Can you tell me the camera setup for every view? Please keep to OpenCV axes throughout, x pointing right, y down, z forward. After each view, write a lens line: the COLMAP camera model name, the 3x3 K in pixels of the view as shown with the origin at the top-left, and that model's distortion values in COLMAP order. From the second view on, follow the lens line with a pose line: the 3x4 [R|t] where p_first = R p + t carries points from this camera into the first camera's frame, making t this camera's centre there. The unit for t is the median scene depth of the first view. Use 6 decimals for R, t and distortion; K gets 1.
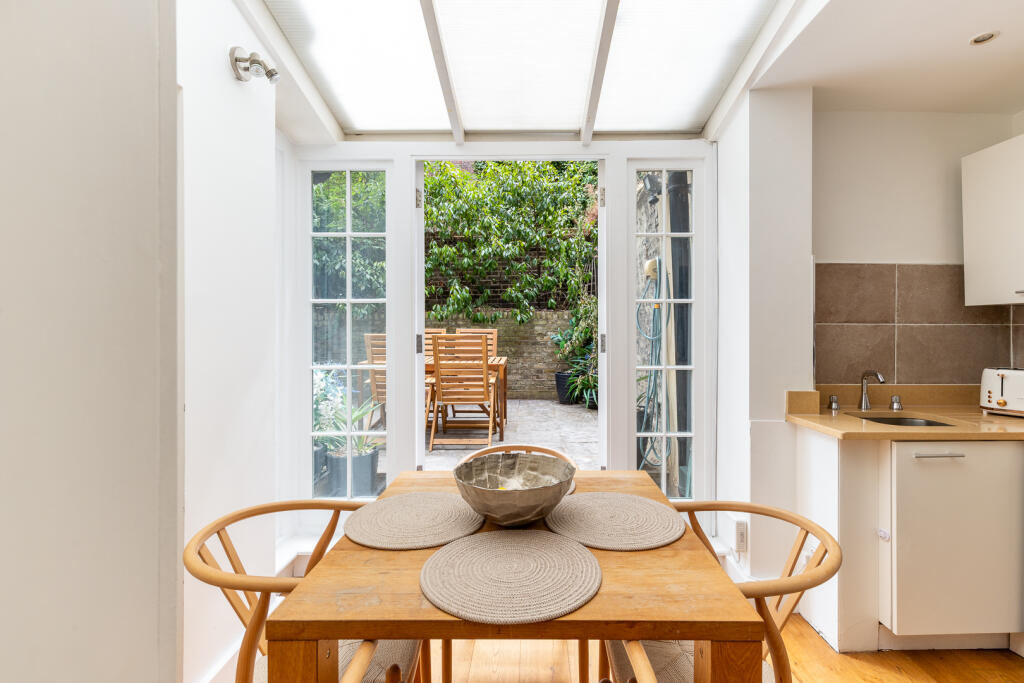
lens RADIAL K [[470.7, 0, 528.0], [0, 470.7, 329.1], [0, 0, 1]] dist [0.010695, -0.000240]
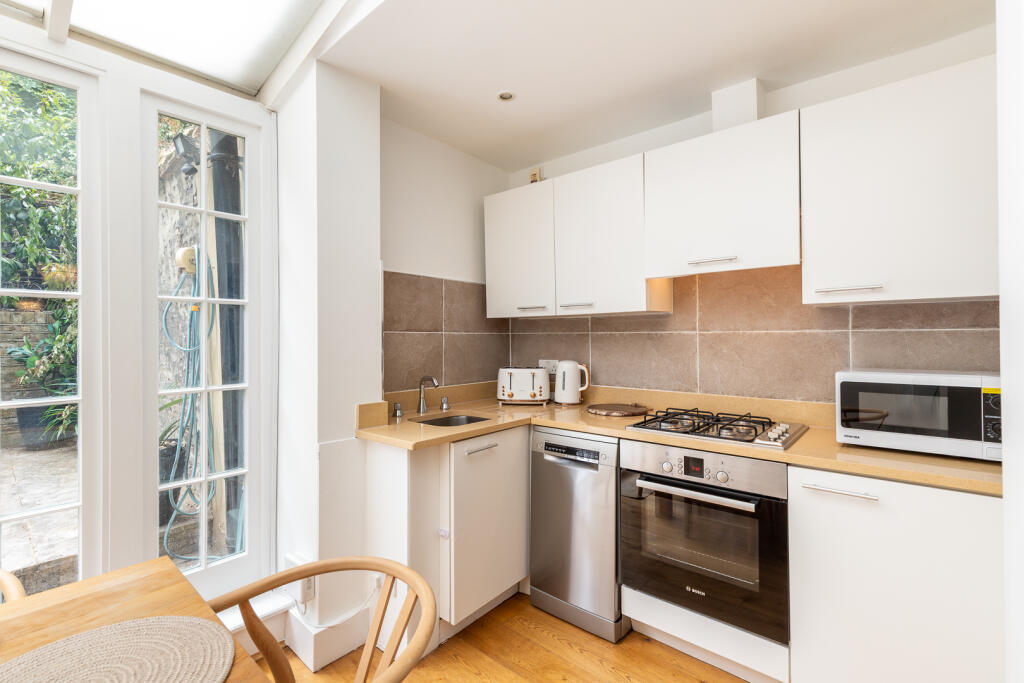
lens RADIAL K [[465.2, 0, 513.5], [0, 465.2, 335.0], [0, 0, 1]] dist [0.004029, -0.000040]
pose [[0.653312, 0.000456, 0.757089, 0.050148], [0.003276, 0.999989, -0.003430, -0.000369], [-0.757082, 0.004721, 0.653303, 0.147359]]
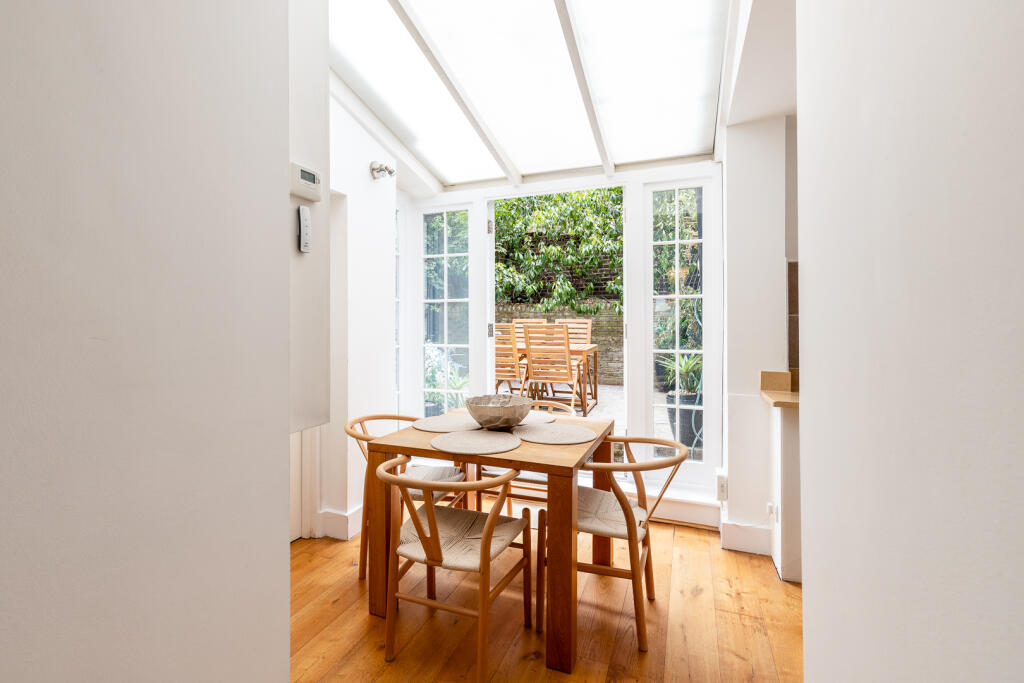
lens RADIAL K [[468.6, 0, 479.5], [0, 468.6, 319.2], [0, 0, 1]] dist [0.000788, -0.000013]
pose [[0.924925, -0.001823, -0.380145, 0.279675], [0.001754, 0.999998, -0.000527, -0.002014], [0.380145, -0.000179, 0.924927, -0.315534]]
